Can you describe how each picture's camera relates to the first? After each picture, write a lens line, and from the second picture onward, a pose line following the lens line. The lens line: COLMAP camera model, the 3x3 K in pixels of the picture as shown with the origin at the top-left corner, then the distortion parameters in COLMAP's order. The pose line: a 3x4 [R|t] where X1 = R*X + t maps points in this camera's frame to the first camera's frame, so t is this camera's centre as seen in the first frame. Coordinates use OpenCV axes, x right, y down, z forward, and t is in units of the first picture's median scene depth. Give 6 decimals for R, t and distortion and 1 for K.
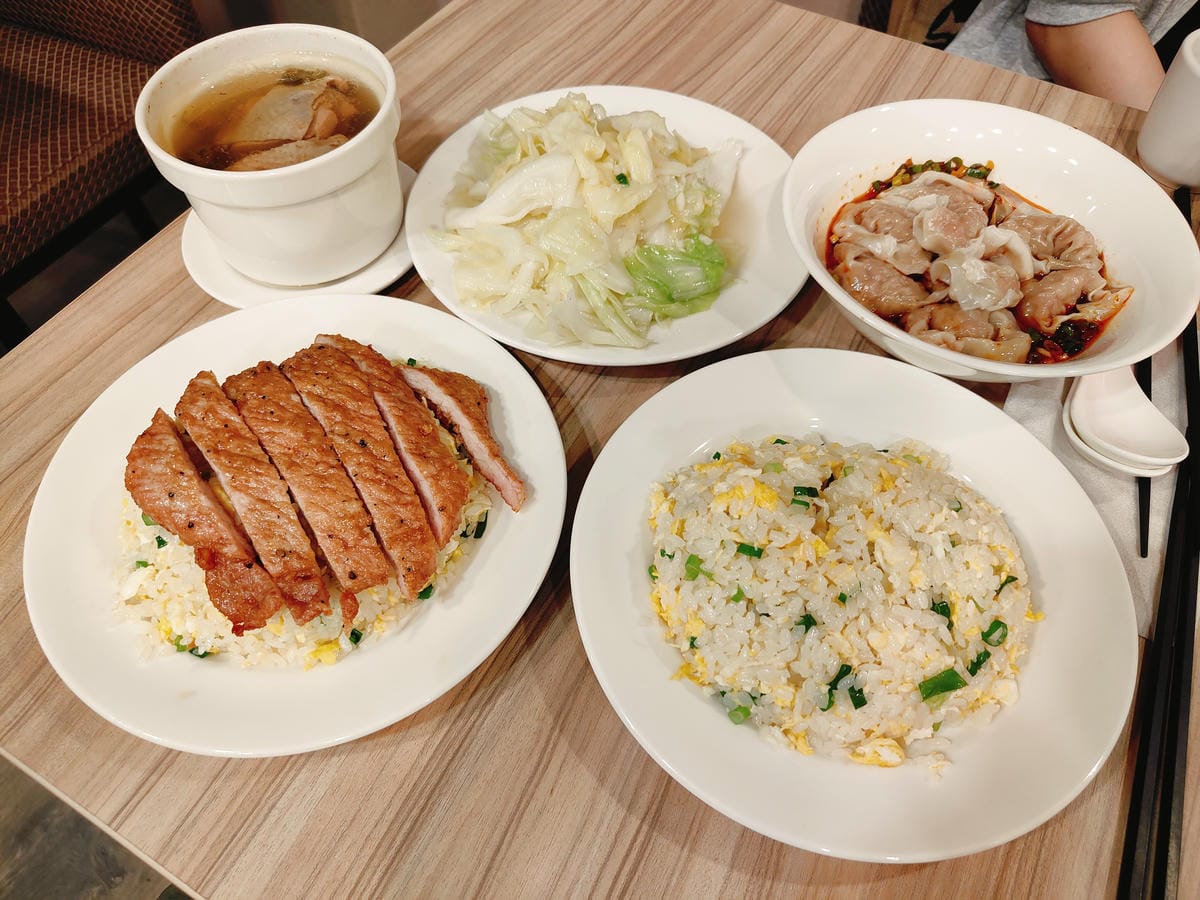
lens RADIAL K [[834.3, 0, 600.0], [0, 834.3, 450.0], [0, 0, 1]] dist [-0.001808, -0.000520]
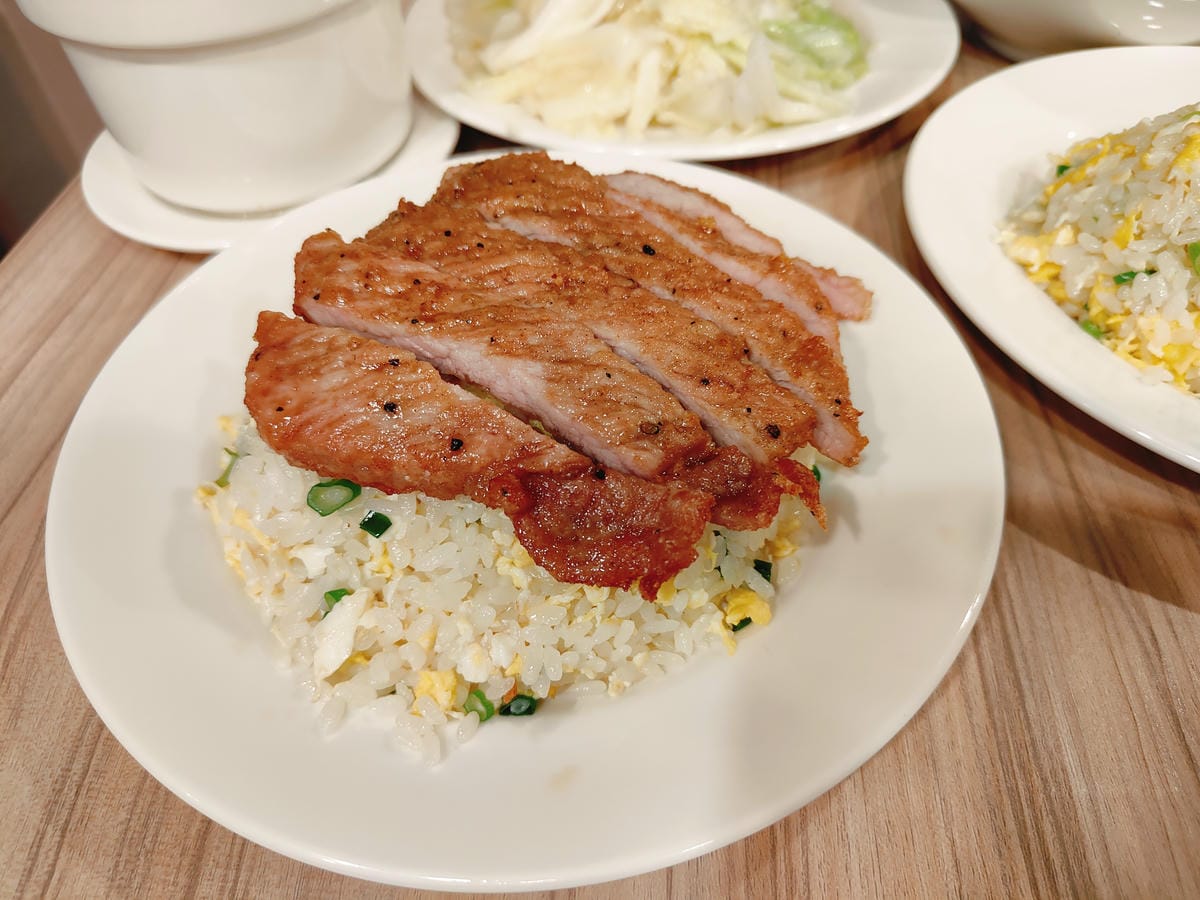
lens RADIAL K [[834.3, 0, 600.0], [0, 834.3, 450.0], [0, 0, 1]] dist [-0.001808, -0.000520]
pose [[0.912240, -0.336913, 0.233042, -0.503401], [0.361496, 0.929664, -0.071038, 0.151772], [-0.192717, 0.149047, 0.969869, 0.476905]]
